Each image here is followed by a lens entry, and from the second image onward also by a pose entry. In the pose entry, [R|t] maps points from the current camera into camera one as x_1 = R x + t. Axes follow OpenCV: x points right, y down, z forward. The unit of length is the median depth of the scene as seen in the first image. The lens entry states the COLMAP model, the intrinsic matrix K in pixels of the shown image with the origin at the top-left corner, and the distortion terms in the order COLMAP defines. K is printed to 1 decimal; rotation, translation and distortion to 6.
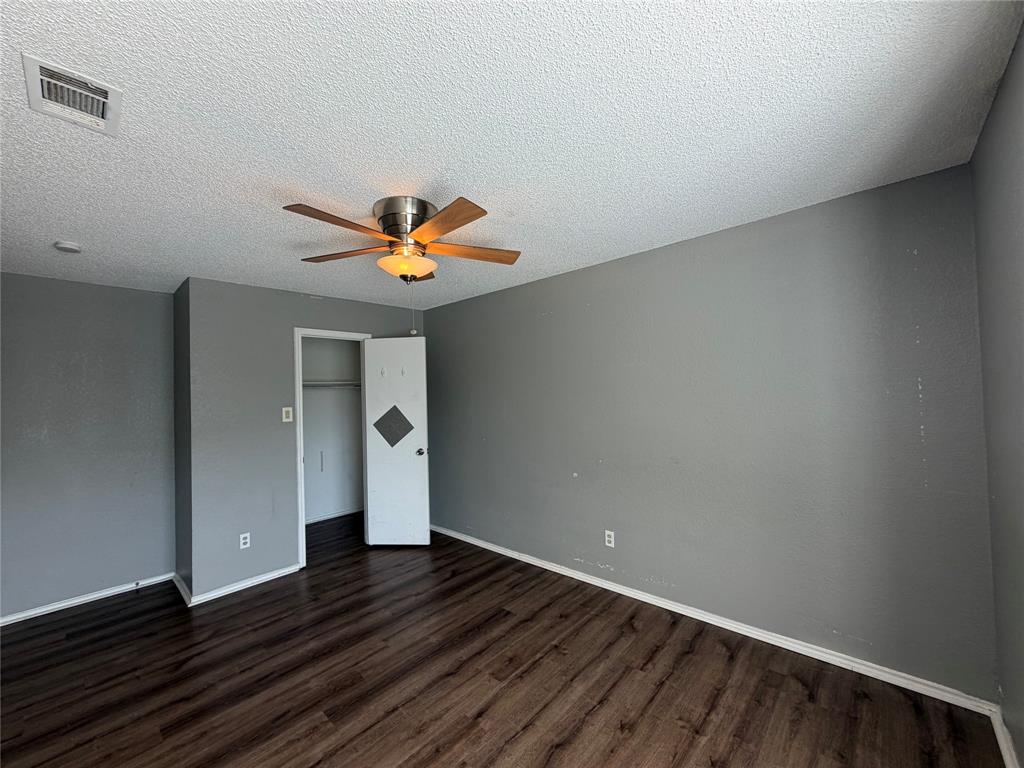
lens RADIAL K [[408.7, 0, 510.3], [0, 408.7, 385.4], [0, 0, 1]] dist [0.000310, -0.000347]
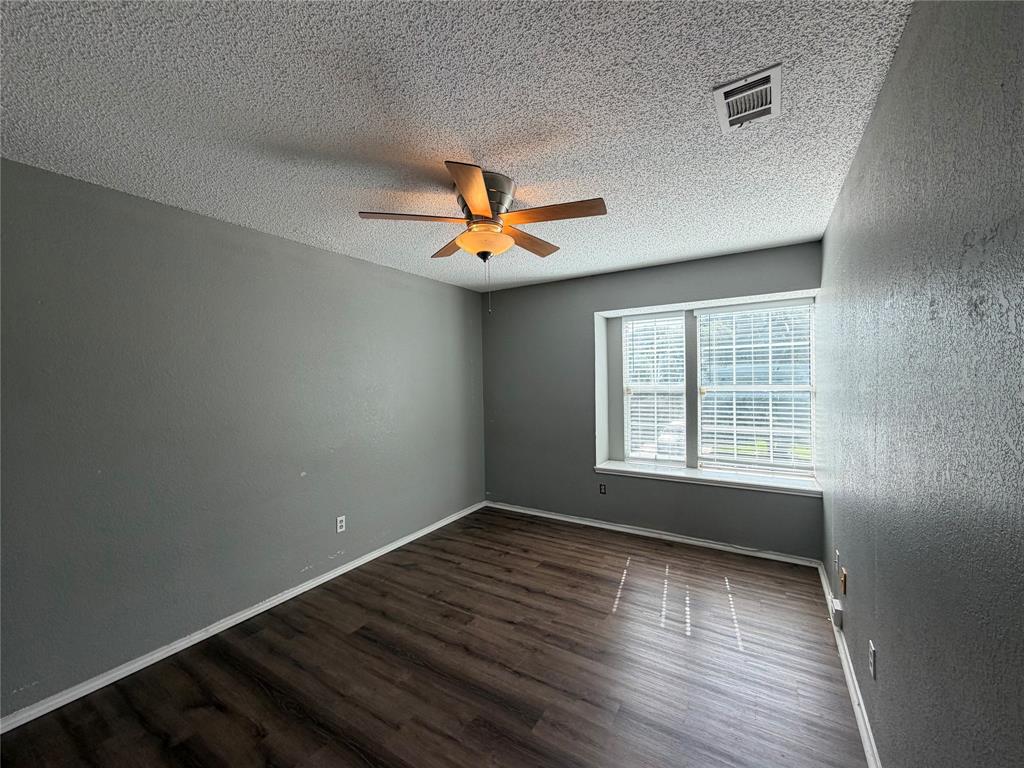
lens RADIAL K [[408.7, 0, 510.3], [0, 408.7, 385.4], [0, 0, 1]] dist [0.000310, -0.000347]
pose [[-0.181330, 0.016273, 0.983288, -1.103835], [0.003493, 0.999867, -0.015903, 0.059381], [-0.983416, 0.000551, -0.181363, 1.003094]]
